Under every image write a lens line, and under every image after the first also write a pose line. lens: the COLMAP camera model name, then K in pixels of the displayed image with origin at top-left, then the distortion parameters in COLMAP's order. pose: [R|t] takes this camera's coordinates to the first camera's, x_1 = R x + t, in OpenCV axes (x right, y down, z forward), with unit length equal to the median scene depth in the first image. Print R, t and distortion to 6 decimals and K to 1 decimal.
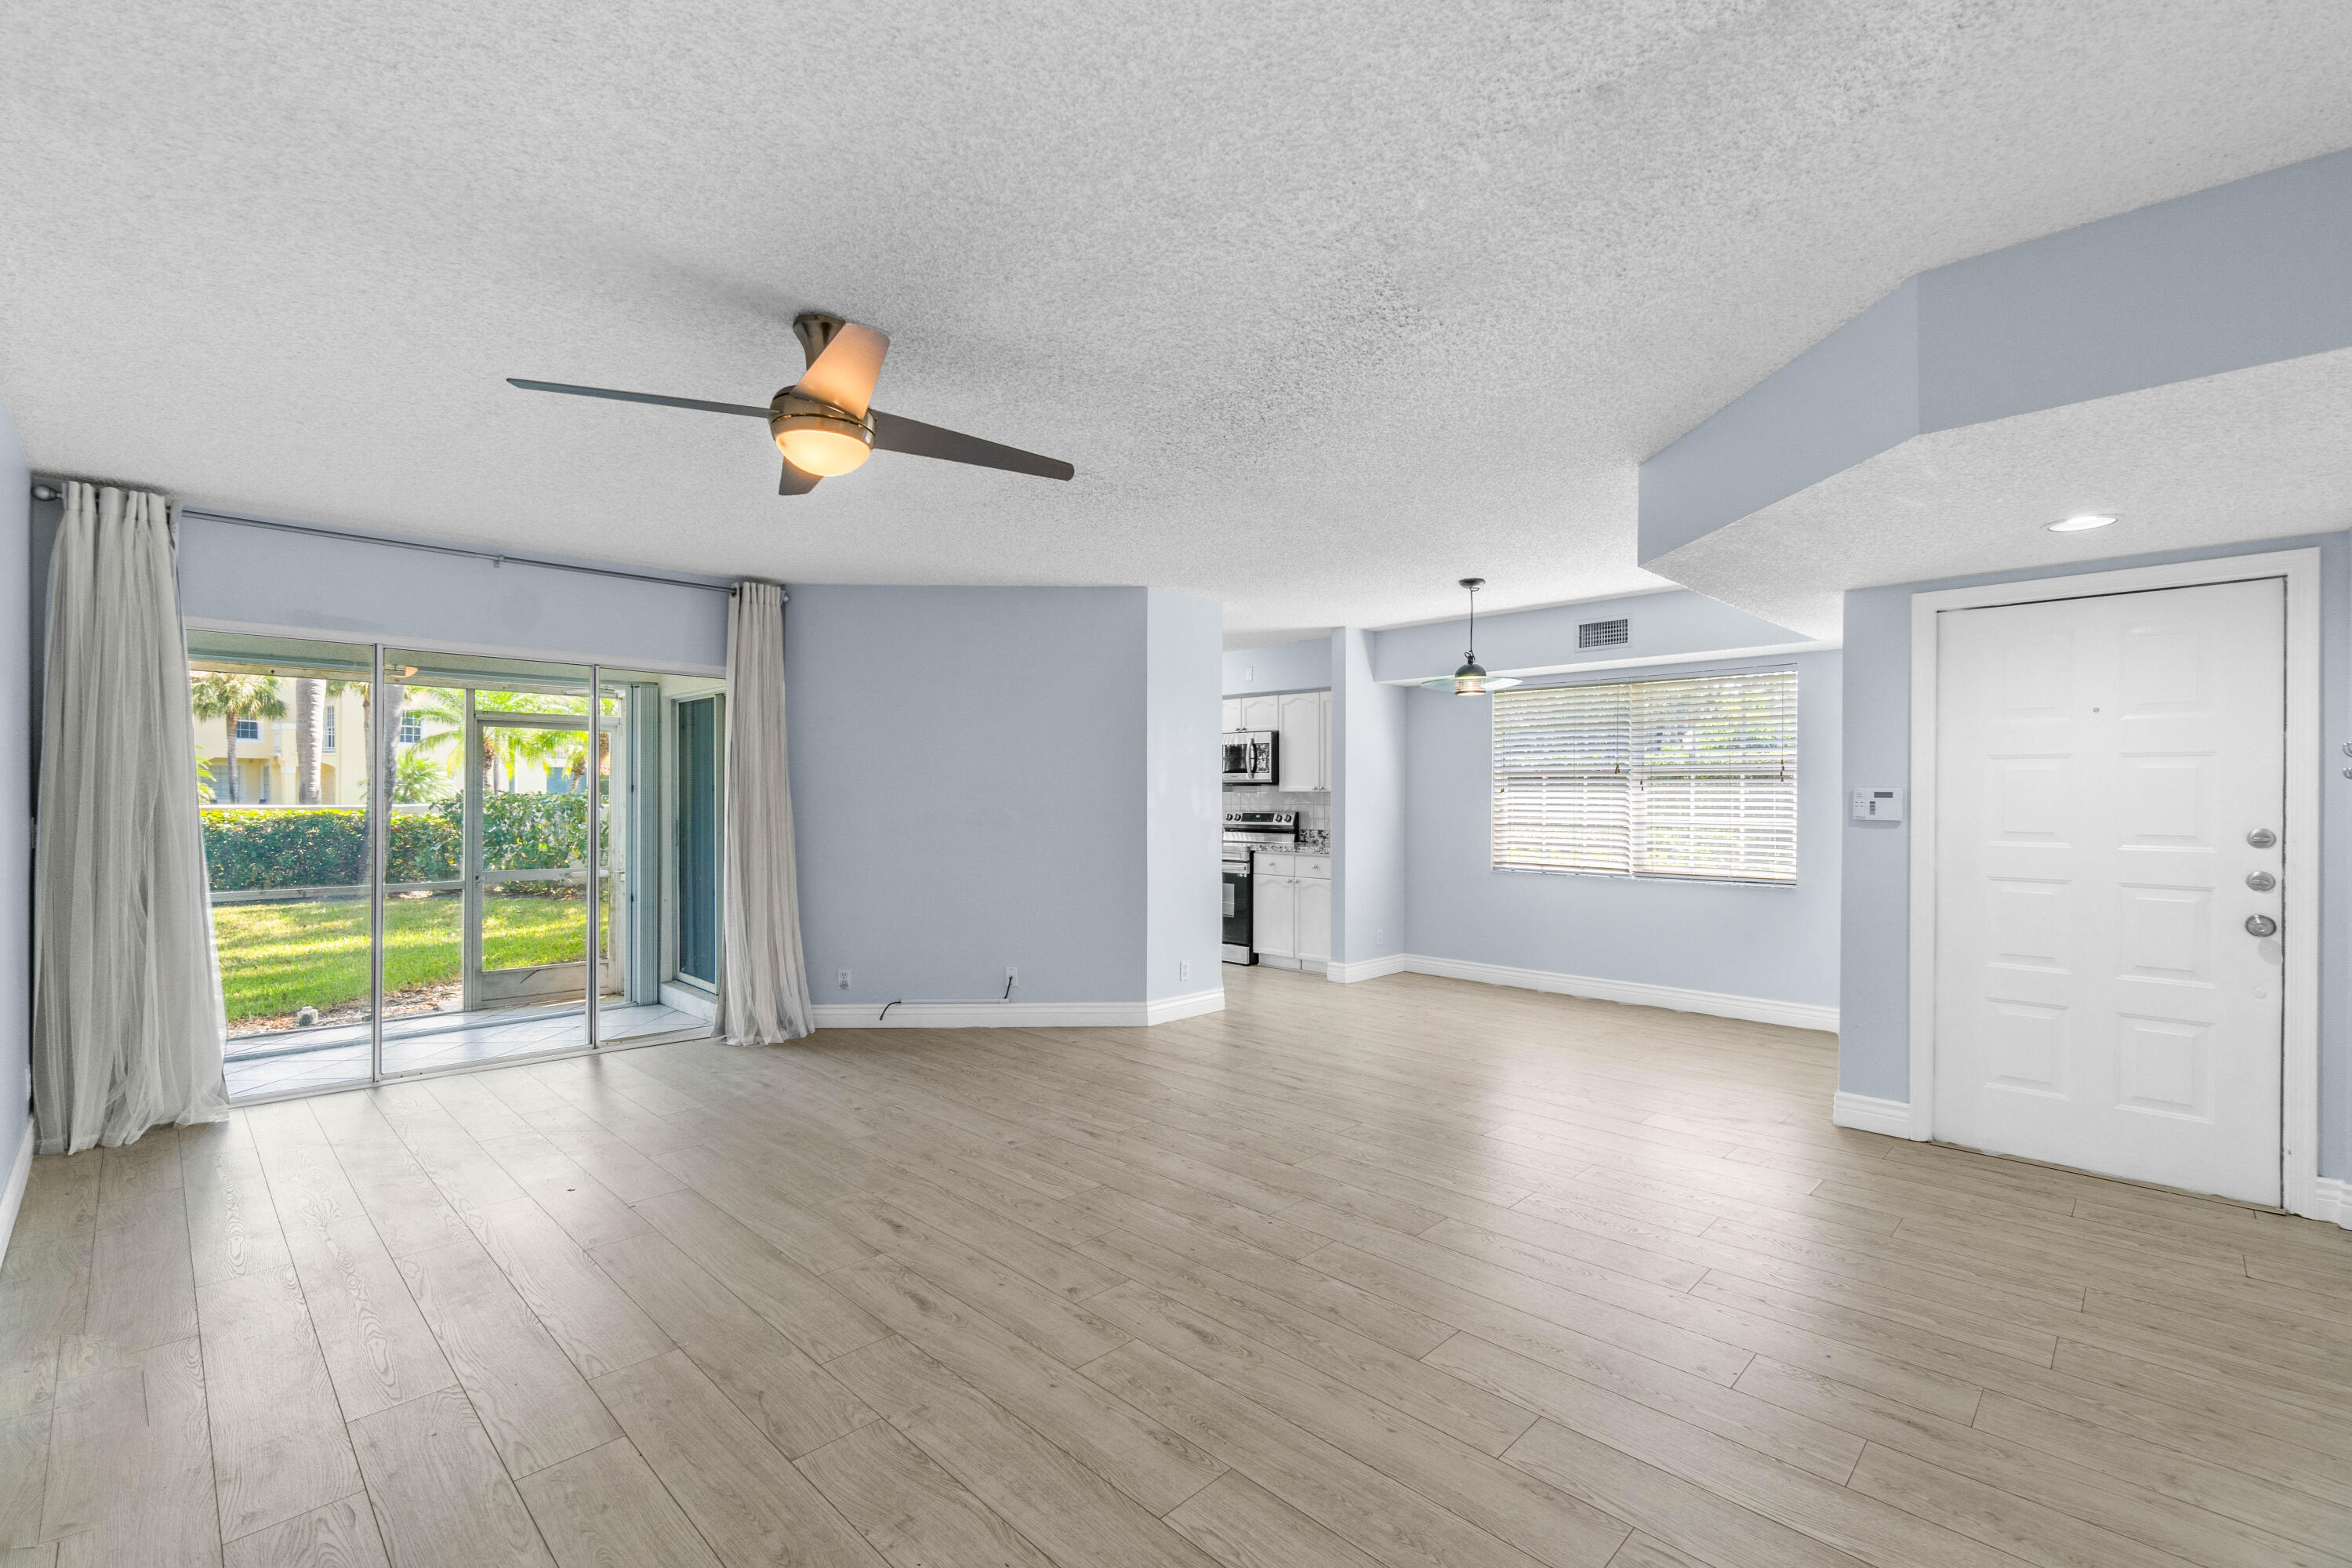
lens RADIAL K [[1029.5, 0, 1161.9], [0, 1029.5, 805.3], [0, 0, 1]] dist [0.018194, -0.000257]
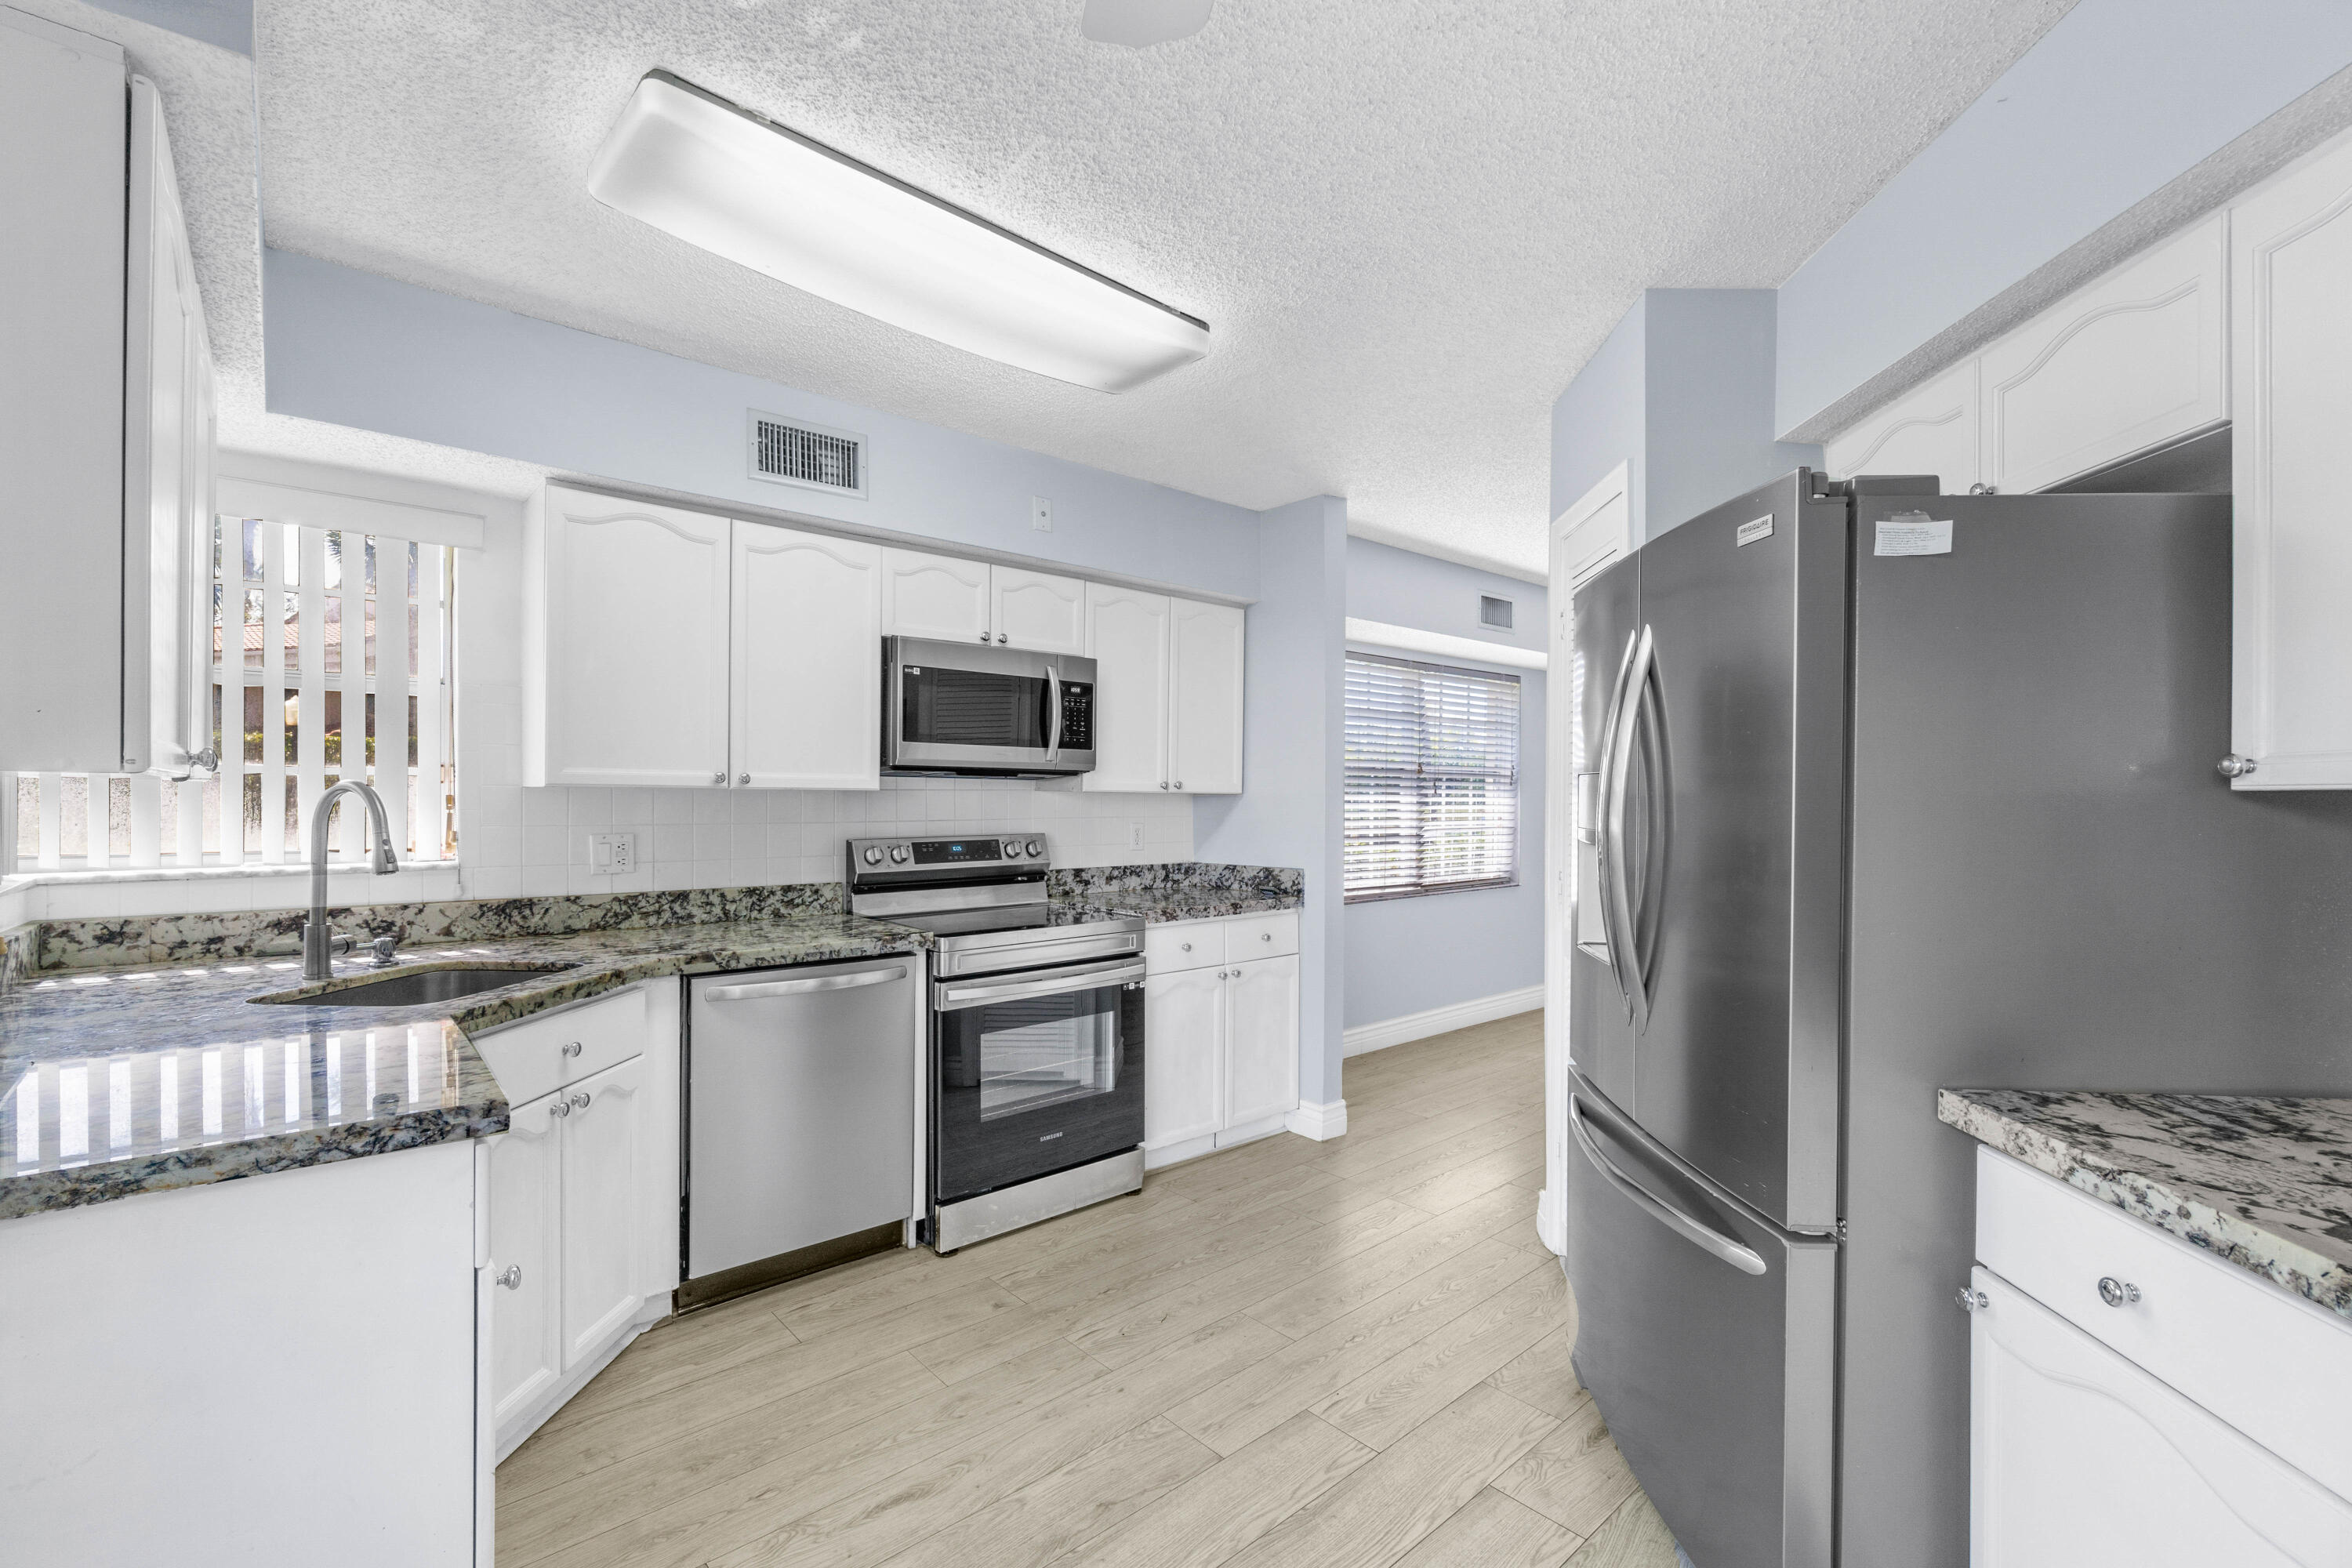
lens RADIAL K [[1021.2, 0, 1171.4], [0, 1021.2, 798.4], [0, 0, 1]] dist [-0.001480, -0.001047]
pose [[0.055119, -0.004416, 0.998470, -0.348110], [0.005592, 0.999976, 0.004114, -0.012100], [-0.998464, 0.005357, 0.055142, 0.956029]]
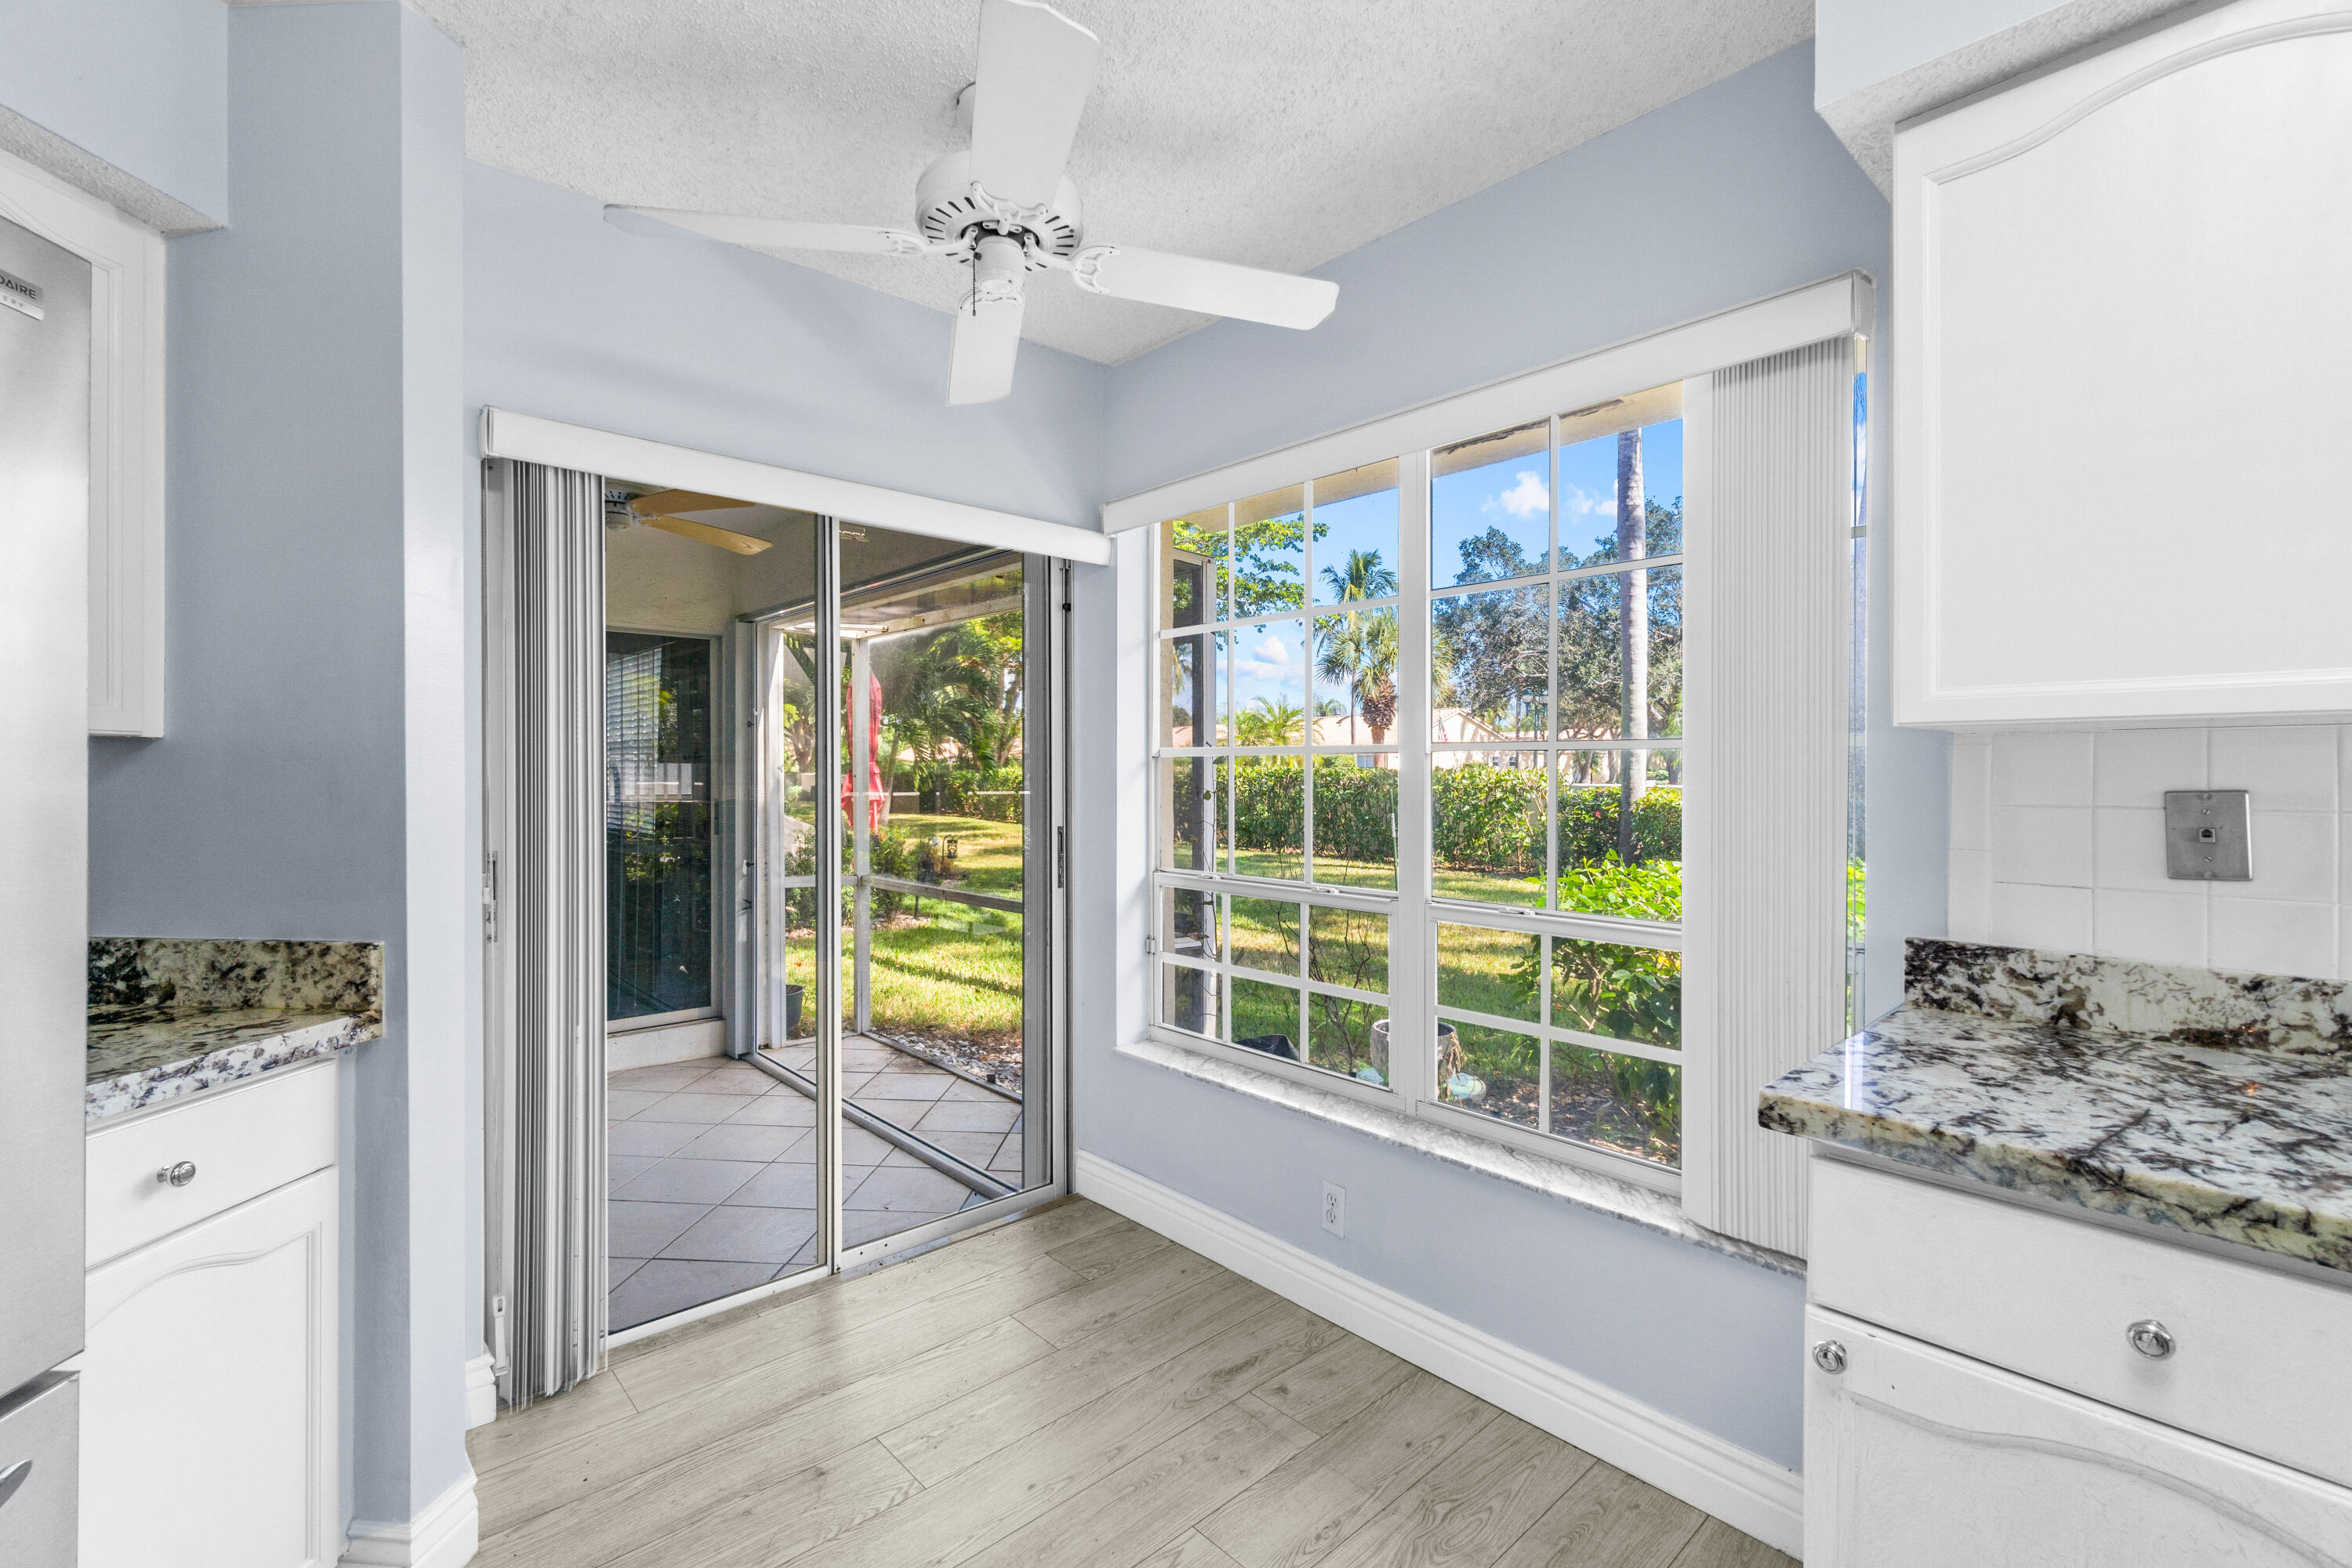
lens RADIAL K [[1026.7, 0, 1165.9], [0, 1026.7, 783.6], [0, 0, 1]] dist [-0.003260, -0.000411]
pose [[-0.039205, 0.007435, -0.999204, -0.044910], [-0.010342, 0.999916, 0.007846, -0.006867], [0.999178, 0.010641, -0.039125, 0.995103]]
